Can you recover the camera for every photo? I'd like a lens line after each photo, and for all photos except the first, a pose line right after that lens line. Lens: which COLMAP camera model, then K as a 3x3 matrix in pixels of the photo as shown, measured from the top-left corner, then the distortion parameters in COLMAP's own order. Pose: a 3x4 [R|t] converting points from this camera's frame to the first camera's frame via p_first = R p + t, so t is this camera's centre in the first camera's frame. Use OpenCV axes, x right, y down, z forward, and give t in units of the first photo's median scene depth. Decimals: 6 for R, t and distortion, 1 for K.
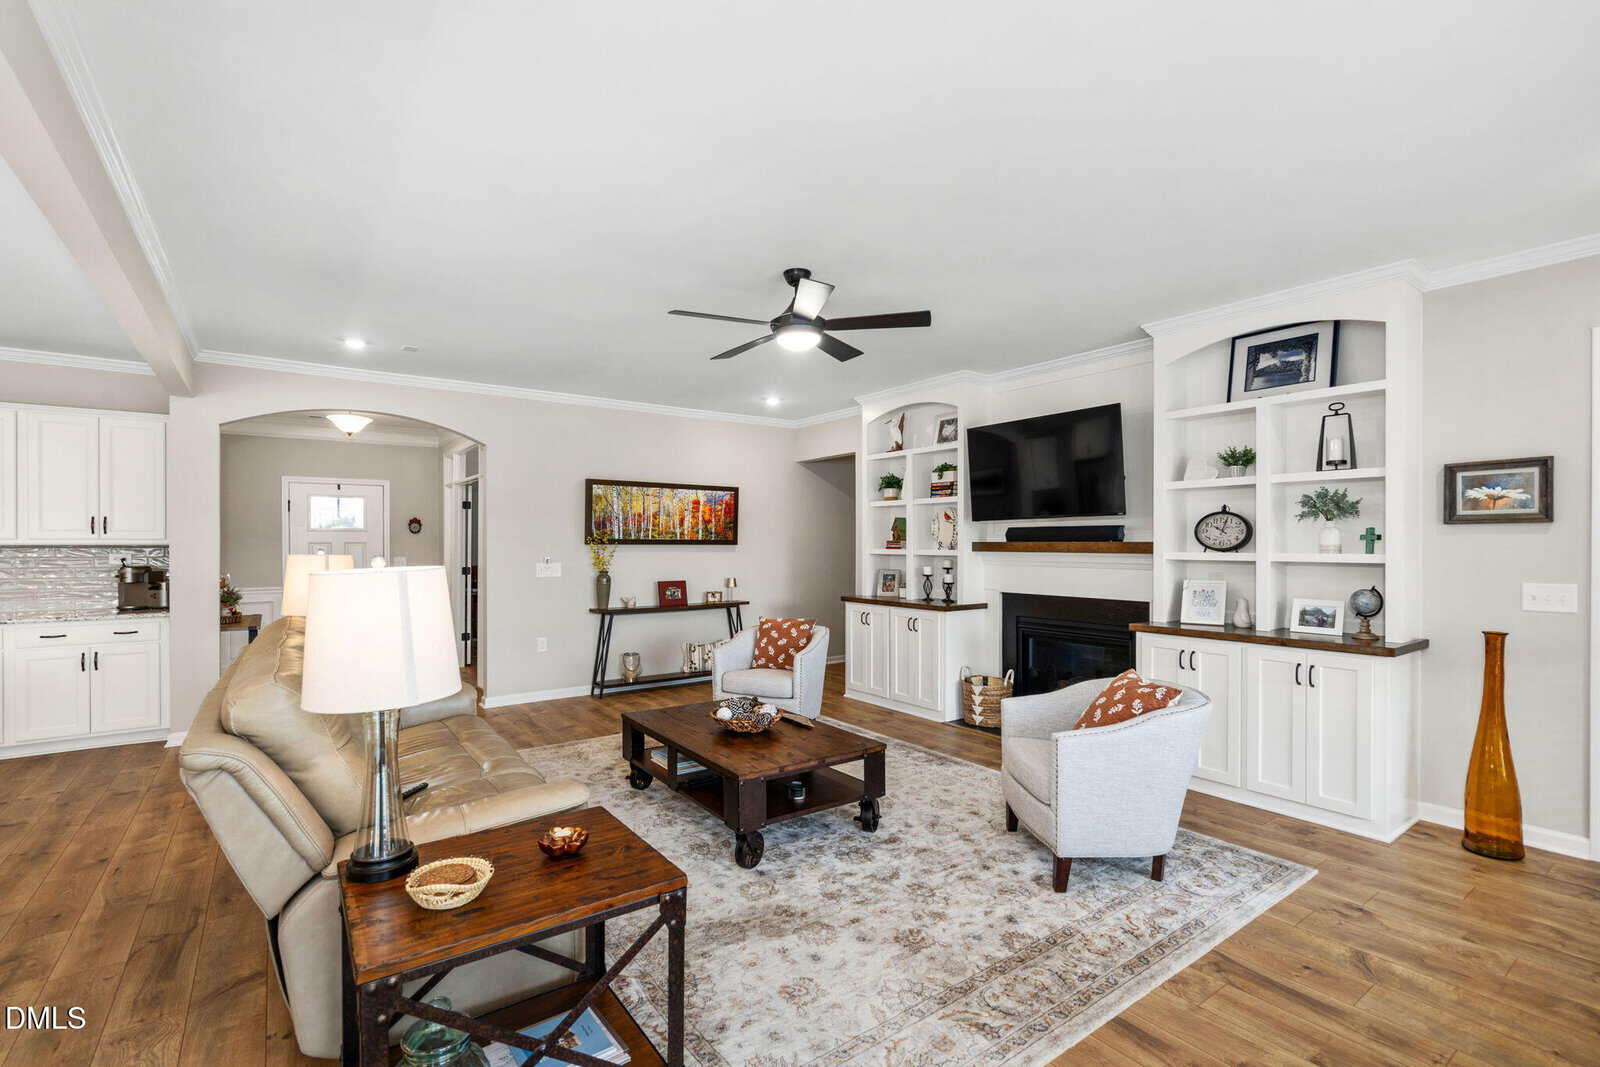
lens RADIAL K [[721.9, 0, 798.1], [0, 721.9, 549.3], [0, 0, 1]] dist [-0.005168, 0.001091]
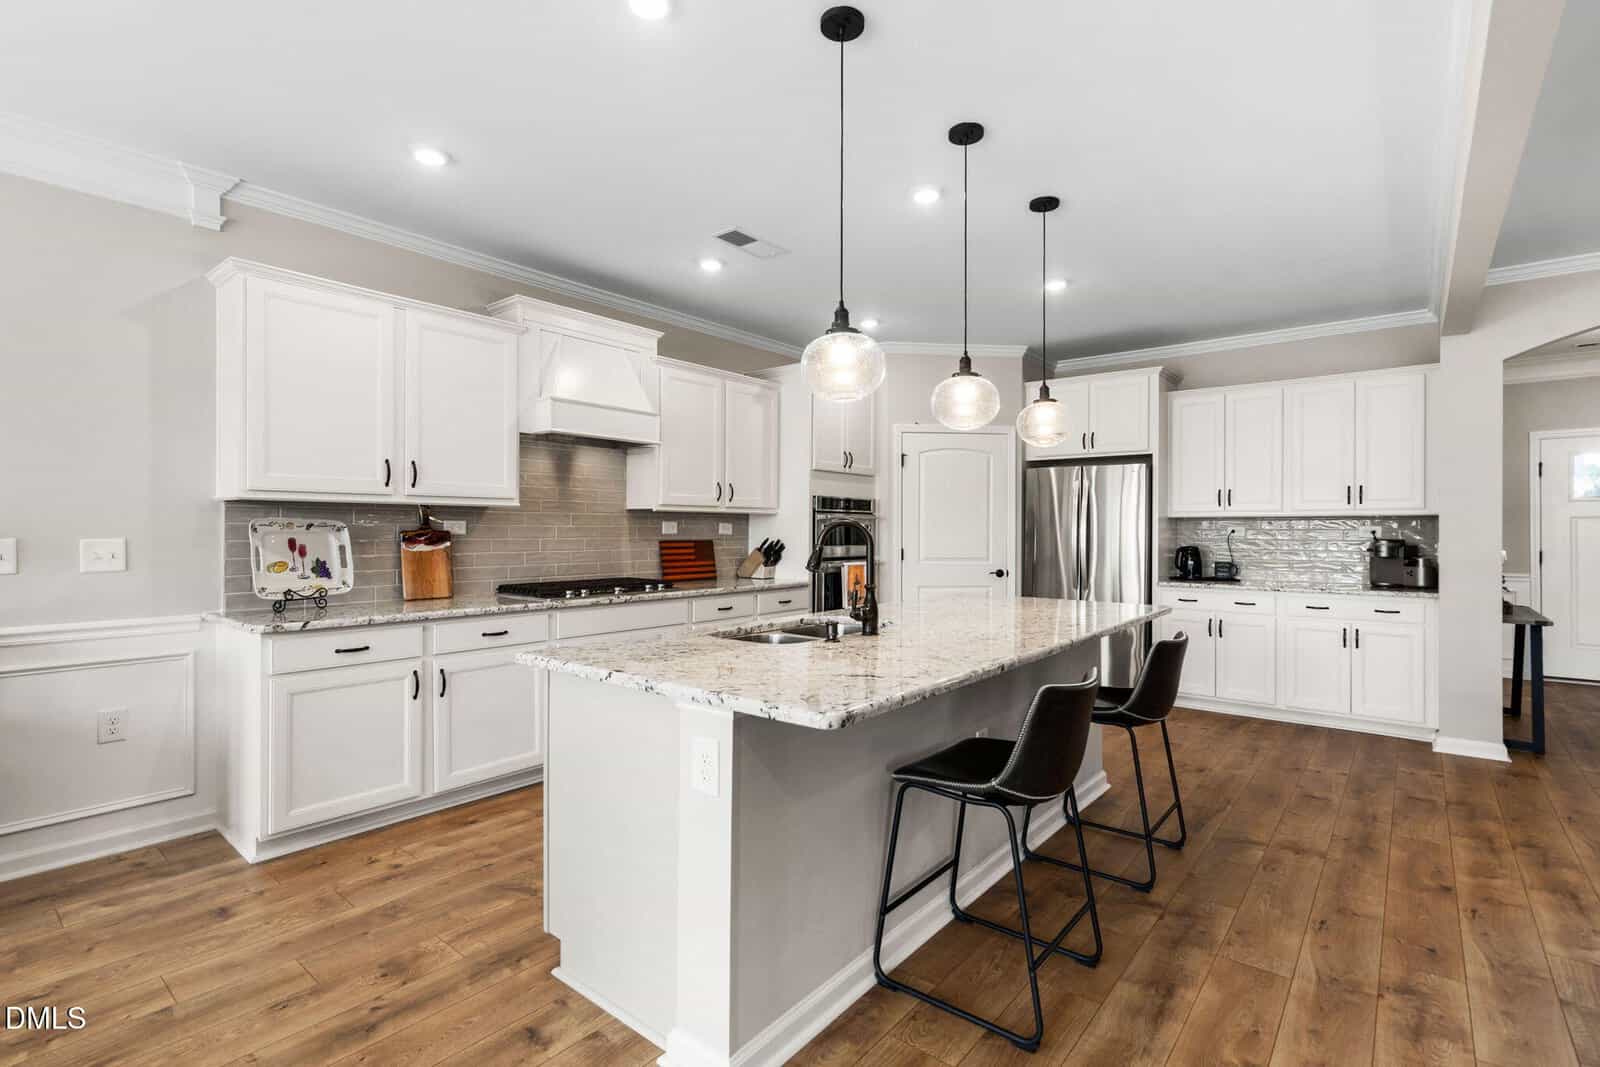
lens RADIAL K [[745.8, 0, 798.0], [0, 745.8, 527.8], [0, 0, 1]] dist [-0.003767, 0.000163]
pose [[0.254713, -0.003221, -0.967011, -0.213006], [-0.009053, 0.999943, -0.005715, 0.022016], [0.966974, 0.010210, 0.254669, 0.043701]]
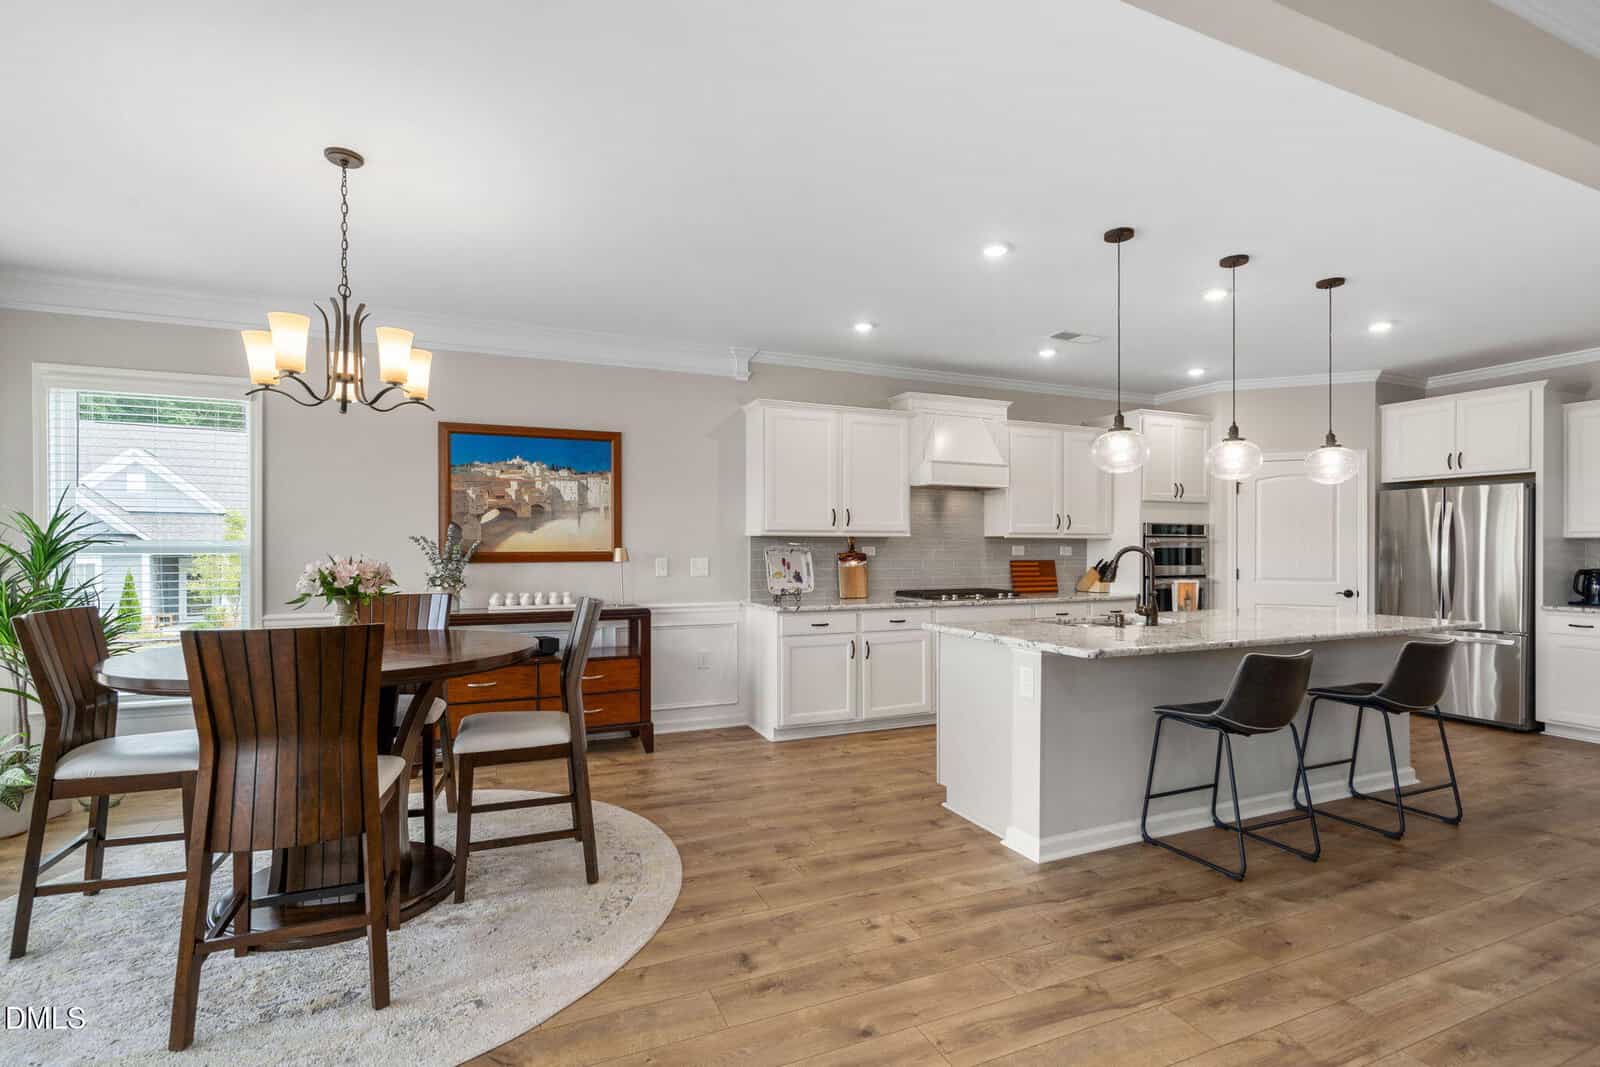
lens RADIAL K [[740.0, 0, 800.7], [0, 740.0, 549.5], [0, 0, 1]] dist [-0.002907, 0.003386]
pose [[-0.211602, -0.001172, -0.977355, 0.096685], [-0.006998, 0.999975, 0.000315, 0.018223], [0.977331, 0.006906, -0.211605, 0.035663]]
